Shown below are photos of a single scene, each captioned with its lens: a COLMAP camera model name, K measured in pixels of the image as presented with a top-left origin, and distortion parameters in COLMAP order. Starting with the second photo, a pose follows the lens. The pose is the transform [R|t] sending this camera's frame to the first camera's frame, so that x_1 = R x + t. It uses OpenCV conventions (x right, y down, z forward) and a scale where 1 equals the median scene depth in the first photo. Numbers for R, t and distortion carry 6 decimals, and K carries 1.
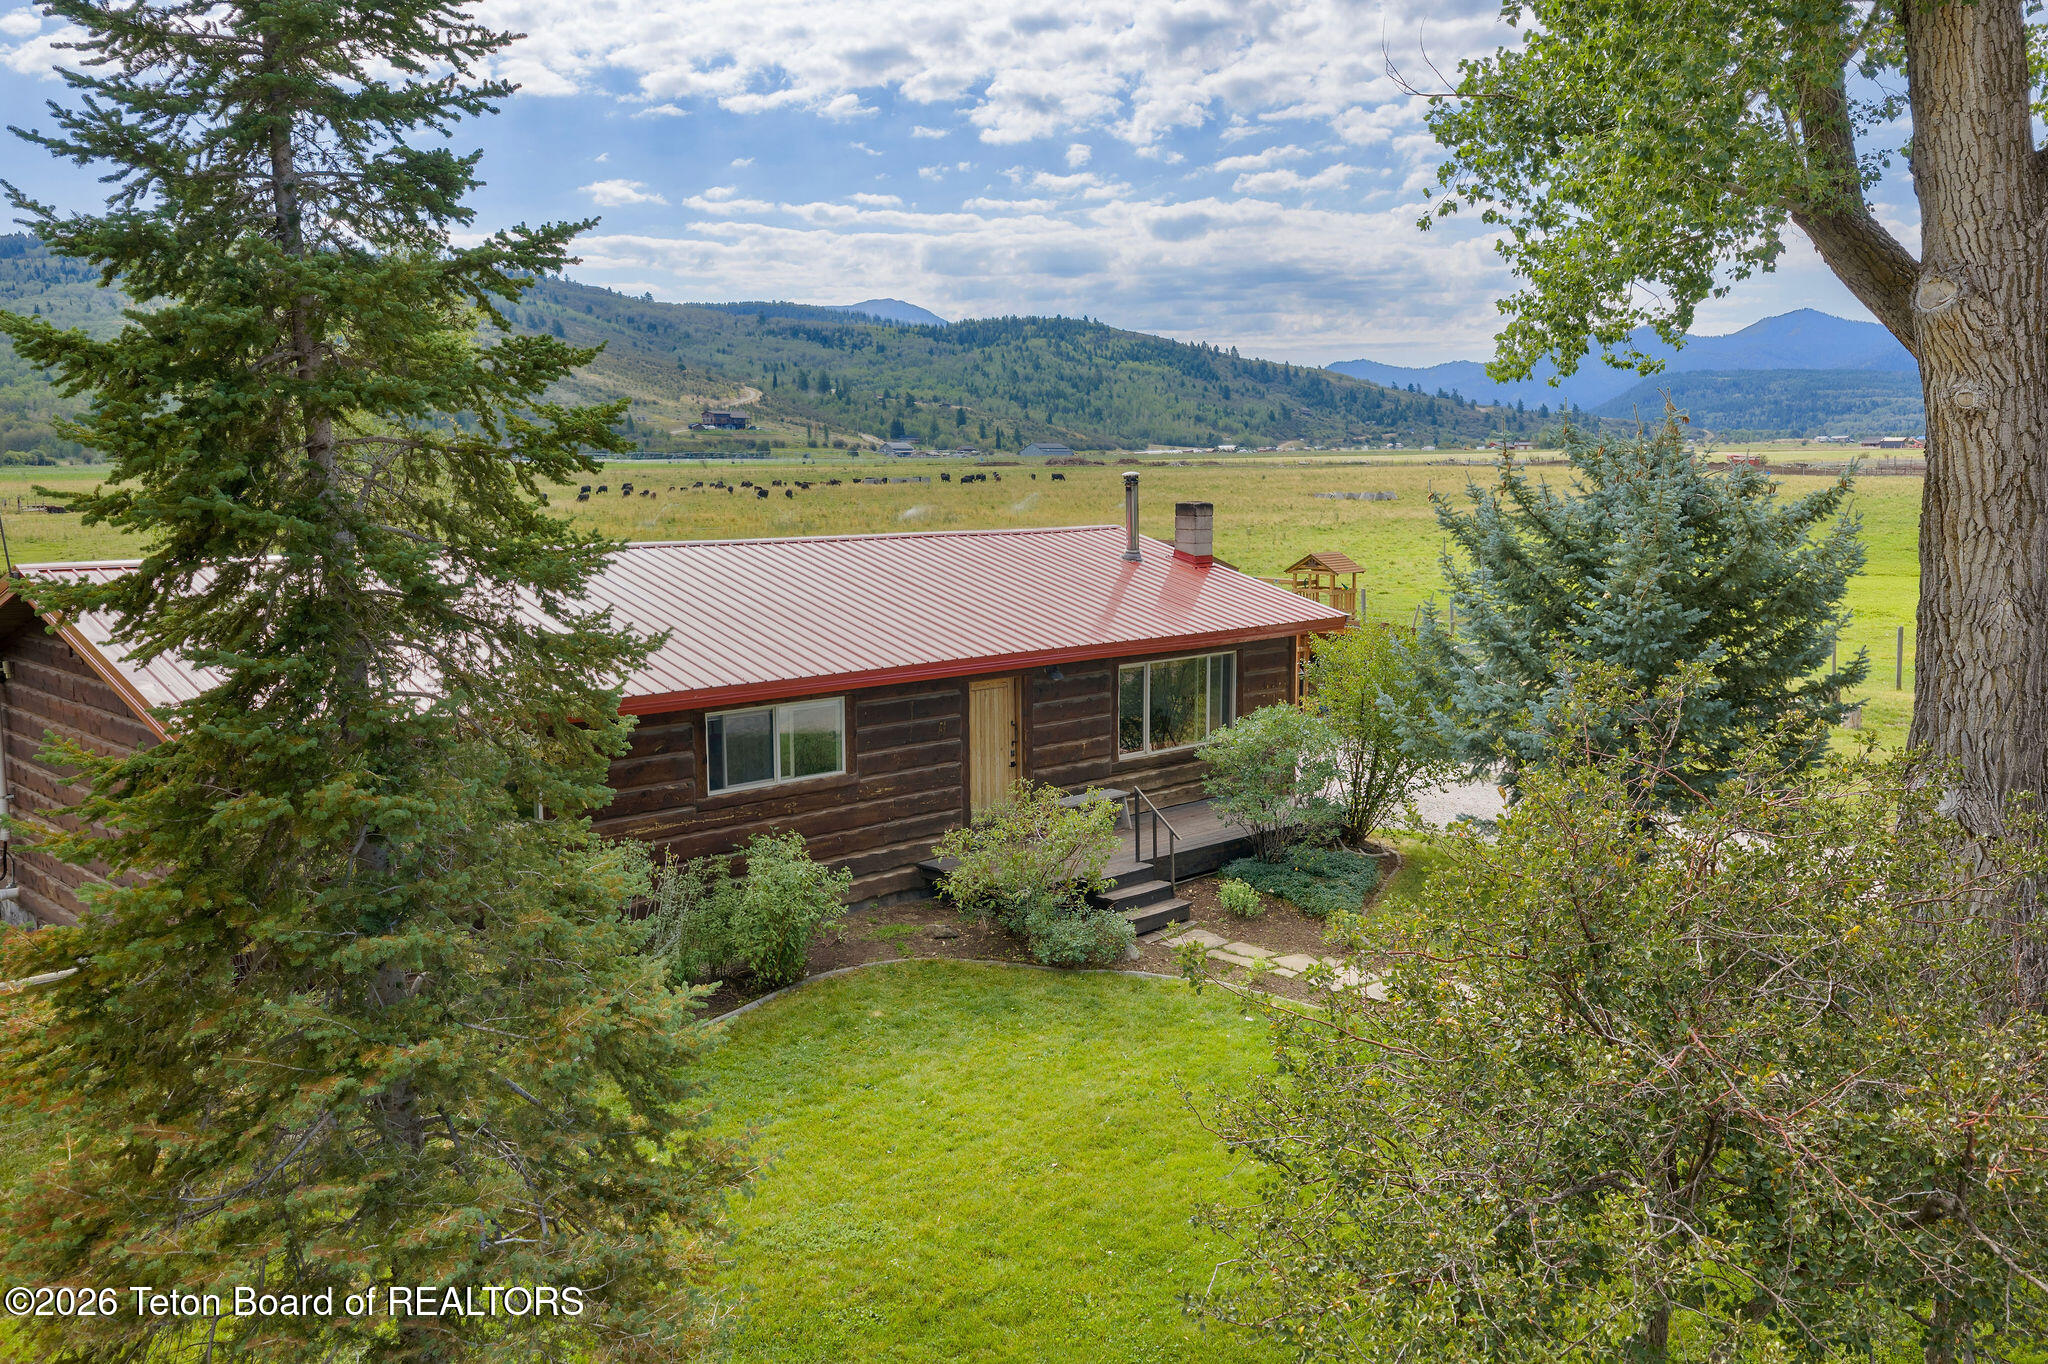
lens RADIAL K [[1682.0, 0, 1028.6], [0, 1682.0, 674.4], [0, 0, 1]] dist [0.008723, -0.051867]
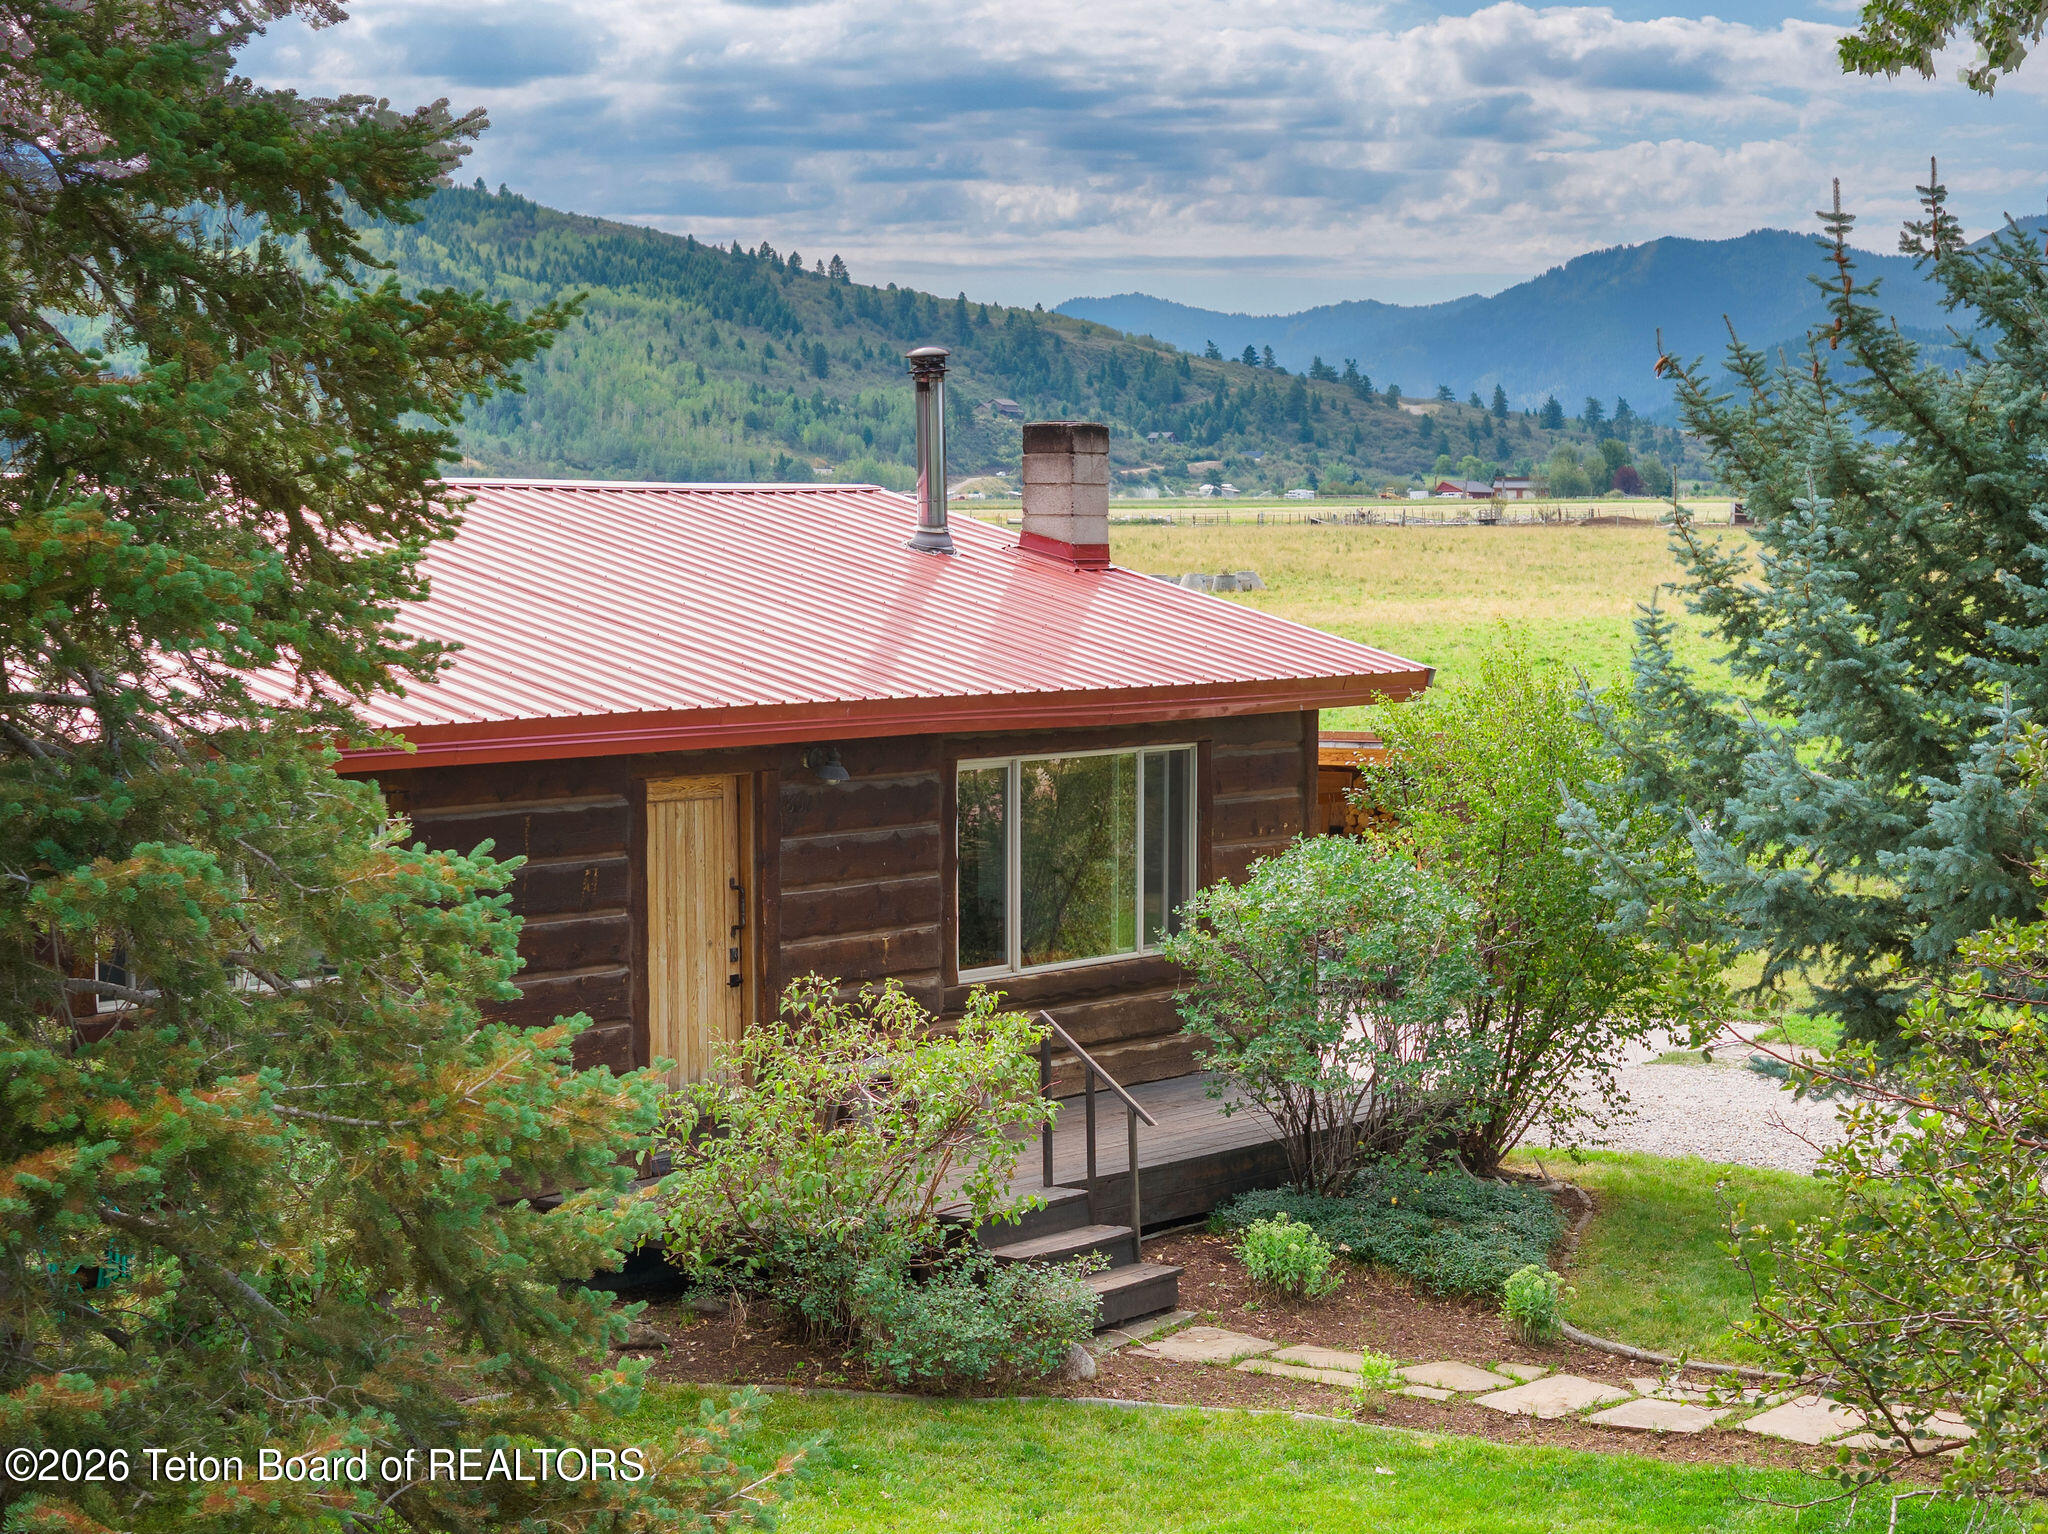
lens RADIAL K [[4126.4, 0, 1024.0], [0, 4126.4, 767.0], [0, 0, 1]] dist [-0.248976, 0.643622]
pose [[0.985928, -0.006487, 0.167045, -0.119974], [0.017964, 0.997572, -0.067285, 0.076452], [-0.166203, 0.069339, 0.983651, -0.049434]]
